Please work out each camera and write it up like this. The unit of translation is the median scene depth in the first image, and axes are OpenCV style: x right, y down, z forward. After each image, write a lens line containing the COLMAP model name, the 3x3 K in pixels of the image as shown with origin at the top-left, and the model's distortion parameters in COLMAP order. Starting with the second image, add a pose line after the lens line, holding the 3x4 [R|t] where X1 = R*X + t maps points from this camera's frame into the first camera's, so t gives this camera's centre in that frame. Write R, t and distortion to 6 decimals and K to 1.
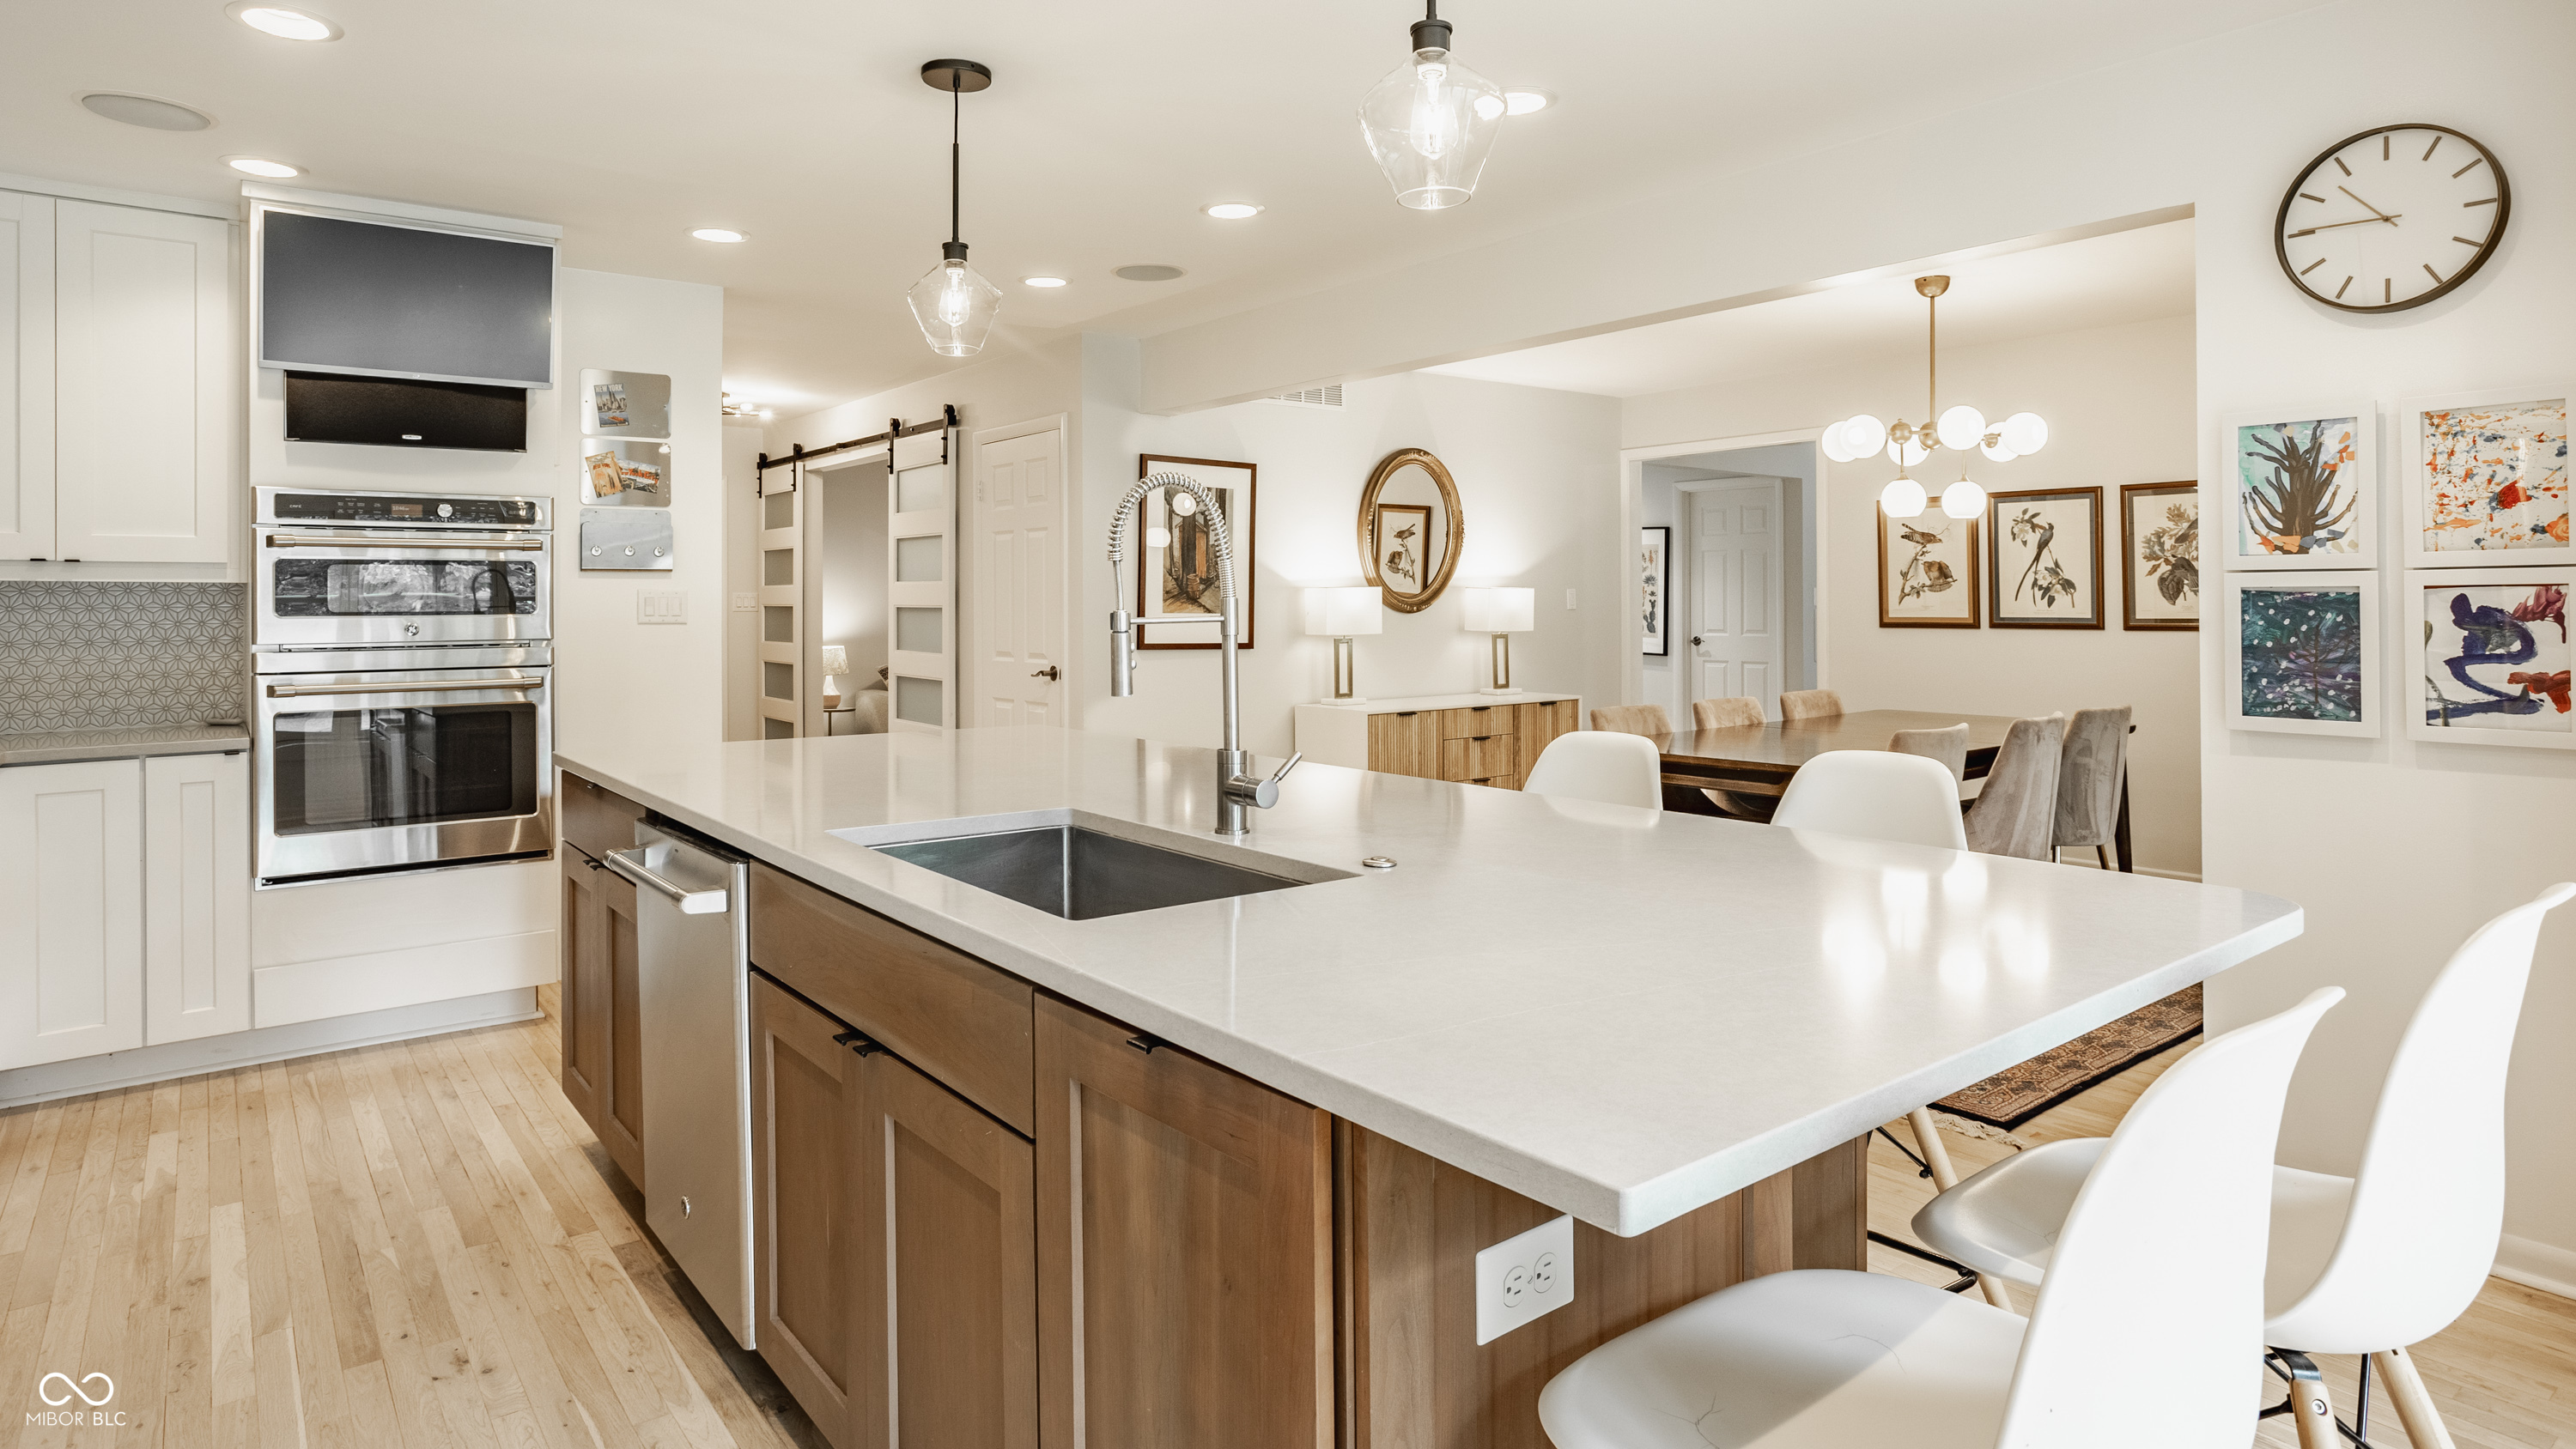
lens RADIAL K [[1440.4, 0, 1256.2], [0, 1440.4, 585.5], [0, 0, 1]] dist [-0.021331, 0.025386]
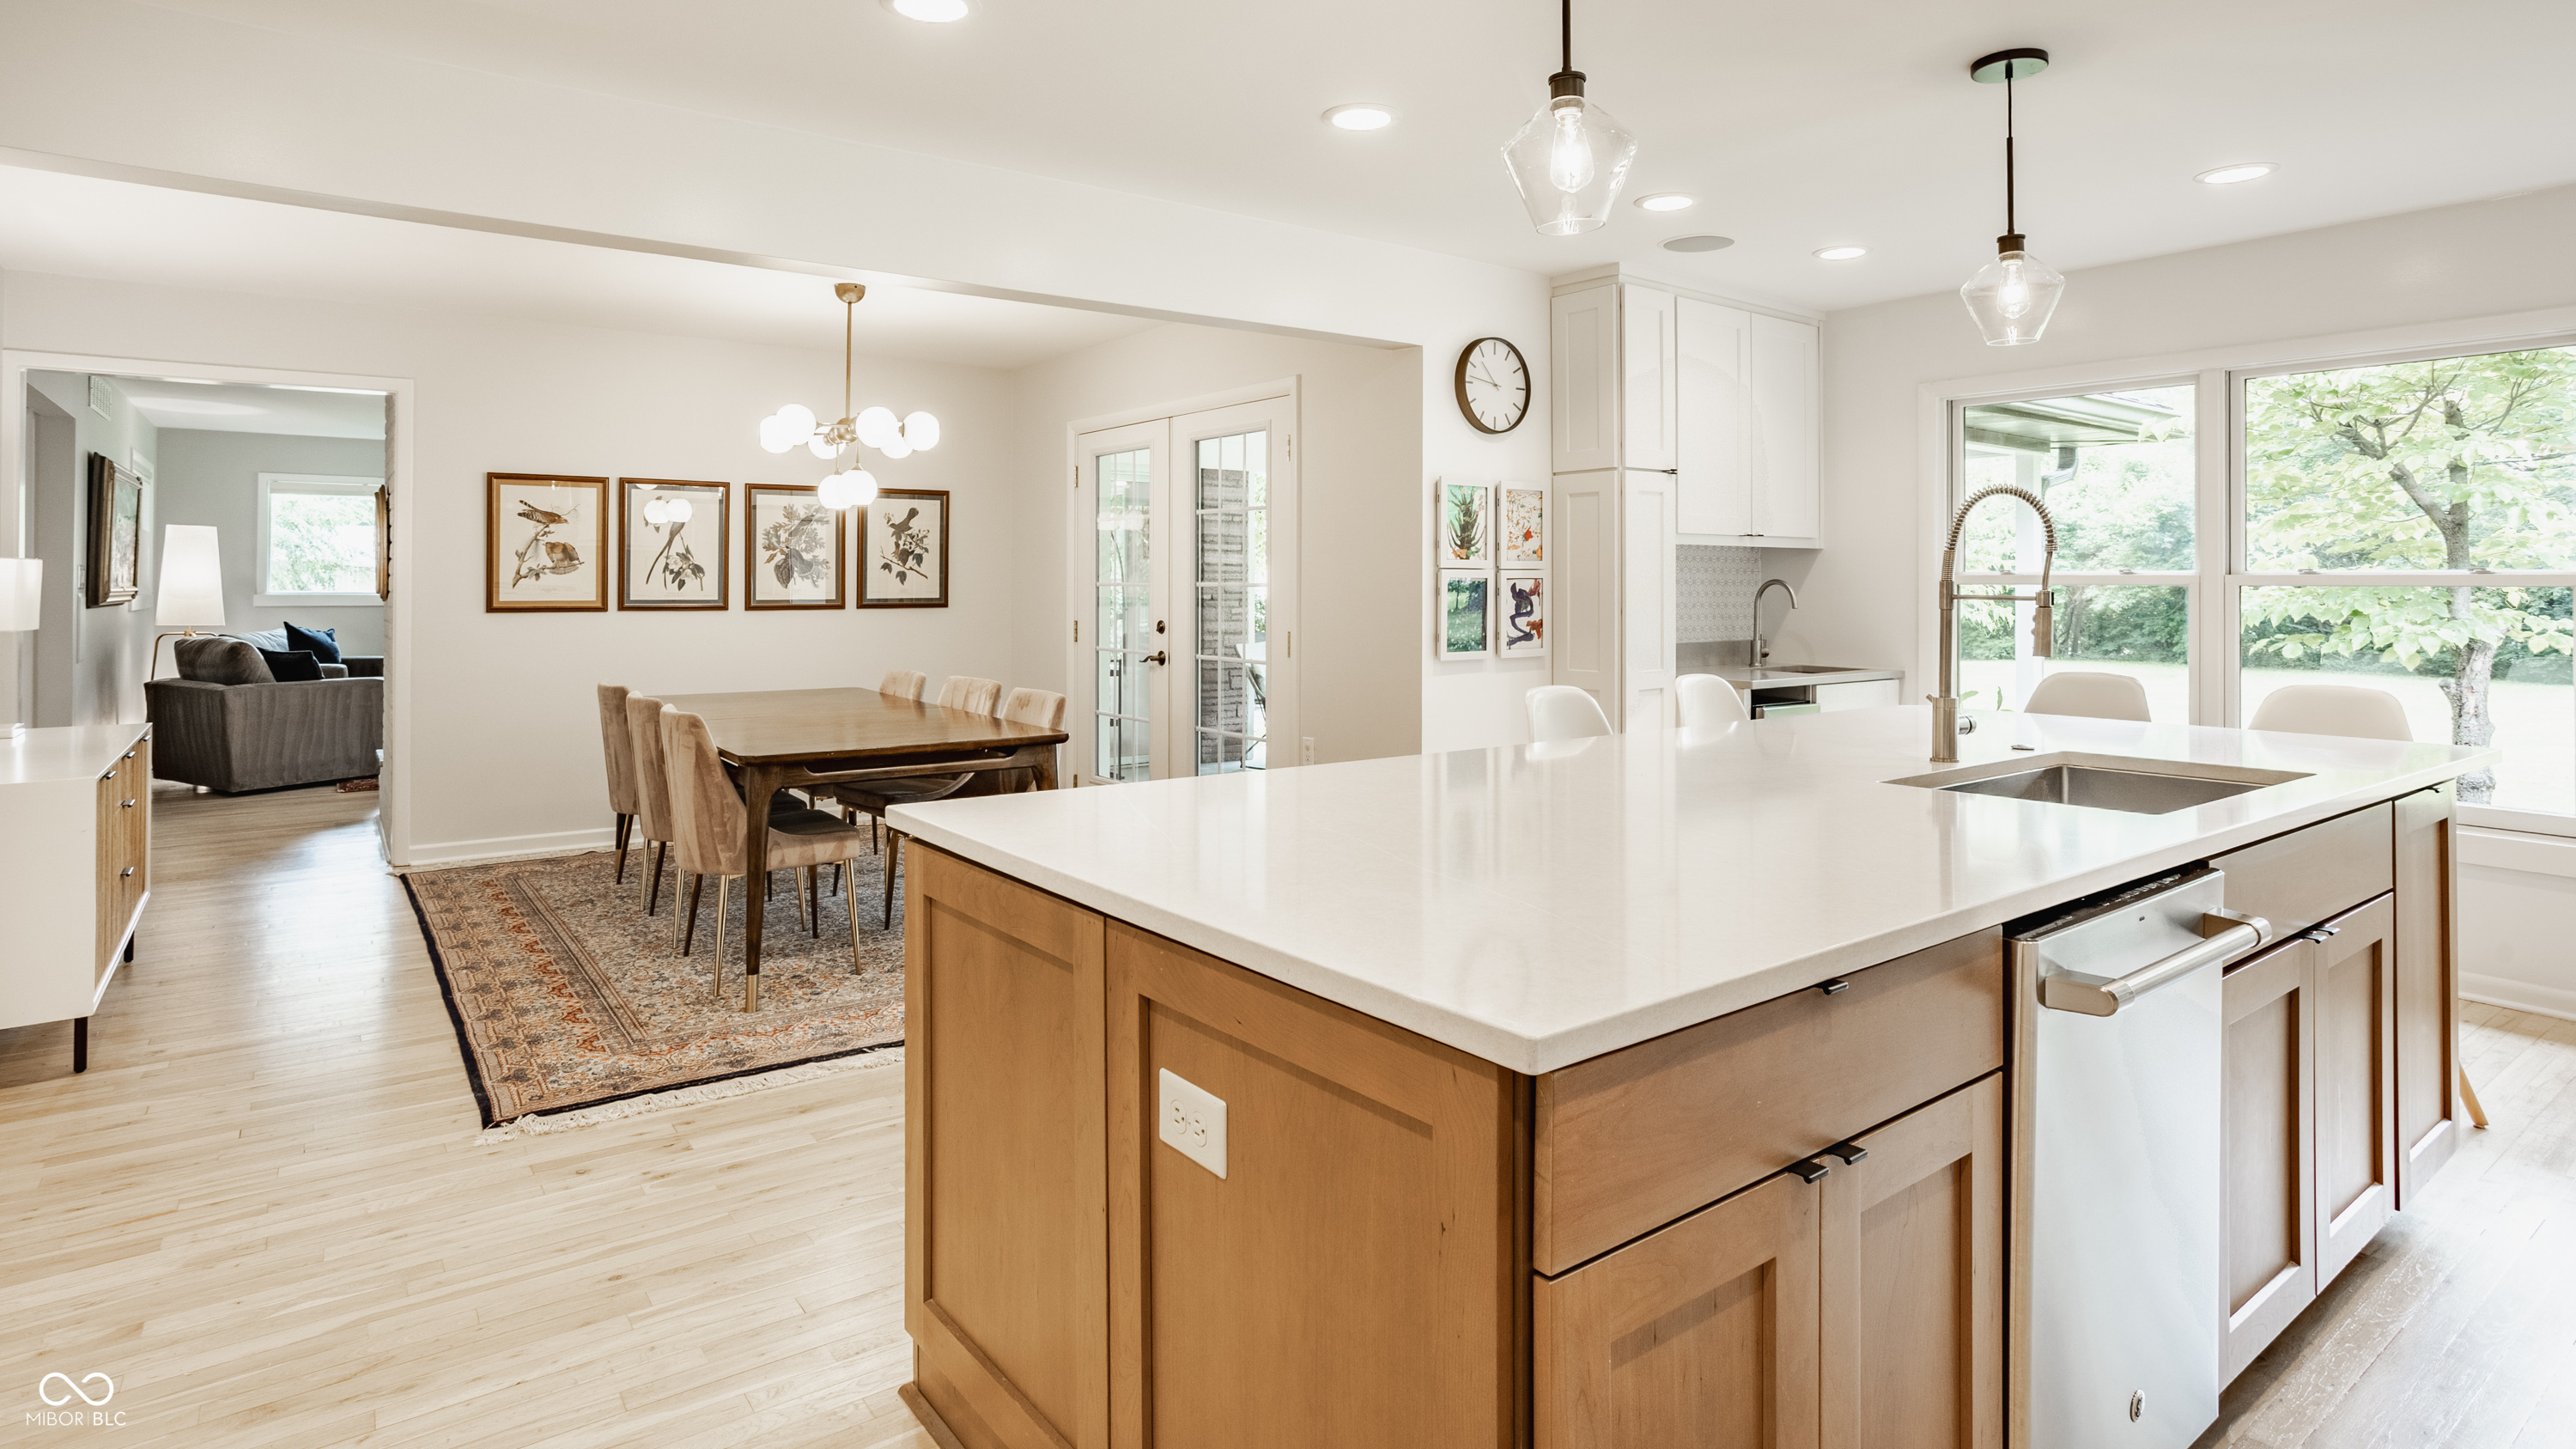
lens RADIAL K [[1293.9, 0, 1255.0], [0, 1293.9, 566.0], [0, 0, 1]] dist [-0.000136, 0.000100]
pose [[0.025846, 0.016634, 0.999528, -0.406870], [-0.013683, 0.999774, -0.016284, 0.007088], [-0.999572, -0.013255, 0.026068, 0.550995]]
